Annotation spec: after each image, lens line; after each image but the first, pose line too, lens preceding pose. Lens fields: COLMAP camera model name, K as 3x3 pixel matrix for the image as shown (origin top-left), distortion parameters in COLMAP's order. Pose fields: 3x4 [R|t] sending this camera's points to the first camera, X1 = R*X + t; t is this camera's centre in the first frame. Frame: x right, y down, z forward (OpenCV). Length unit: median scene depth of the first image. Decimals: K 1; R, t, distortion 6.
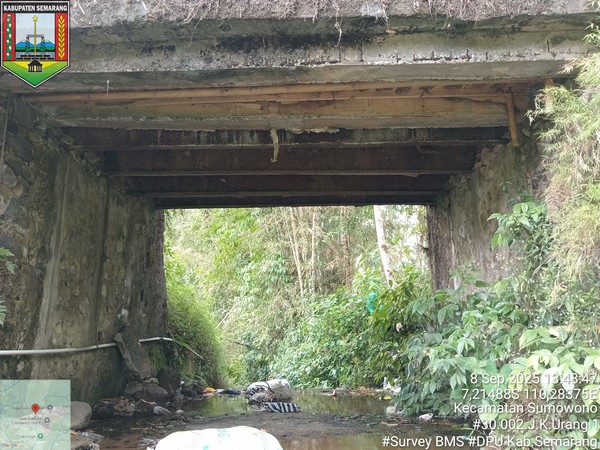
lens RADIAL K [[469.8, 0, 298.9], [0, 469.8, 216.0], [0, 0, 1]] dist [0.044857, -0.104386]
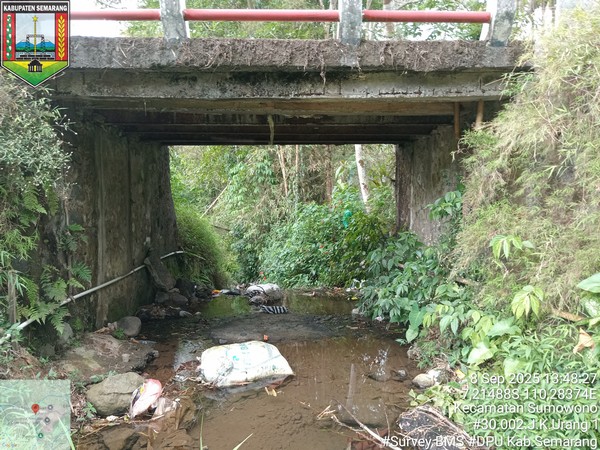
lens RADIAL K [[470.3, 0, 300.0], [0, 470.3, 225.0], [0, 0, 1]] dist [0.045656, -0.108643]
pose [[0.999136, 0.000155, 0.041562, -0.021717], [-0.011958, 0.958776, 0.283912, -0.220130], [-0.039805, -0.284163, 0.957949, -0.232285]]
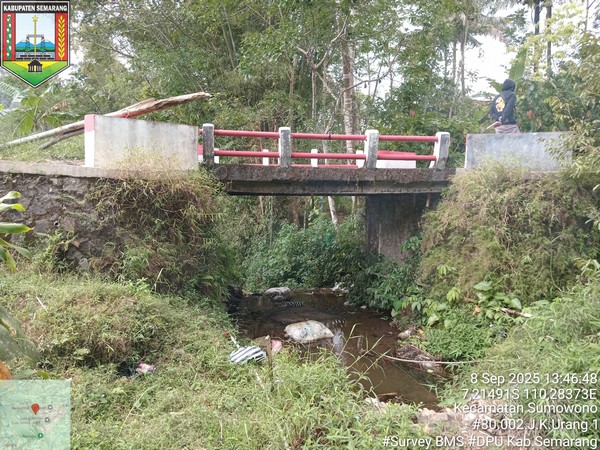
lens RADIAL K [[470.3, 0, 300.0], [0, 470.3, 225.0], [0, 0, 1]] dist [0.045656, -0.108643]
pose [[0.979465, -0.007636, 0.201471, -0.456613], [-0.050833, 0.957646, 0.283425, -0.545136], [-0.195102, -0.287846, 0.937593, -0.892065]]
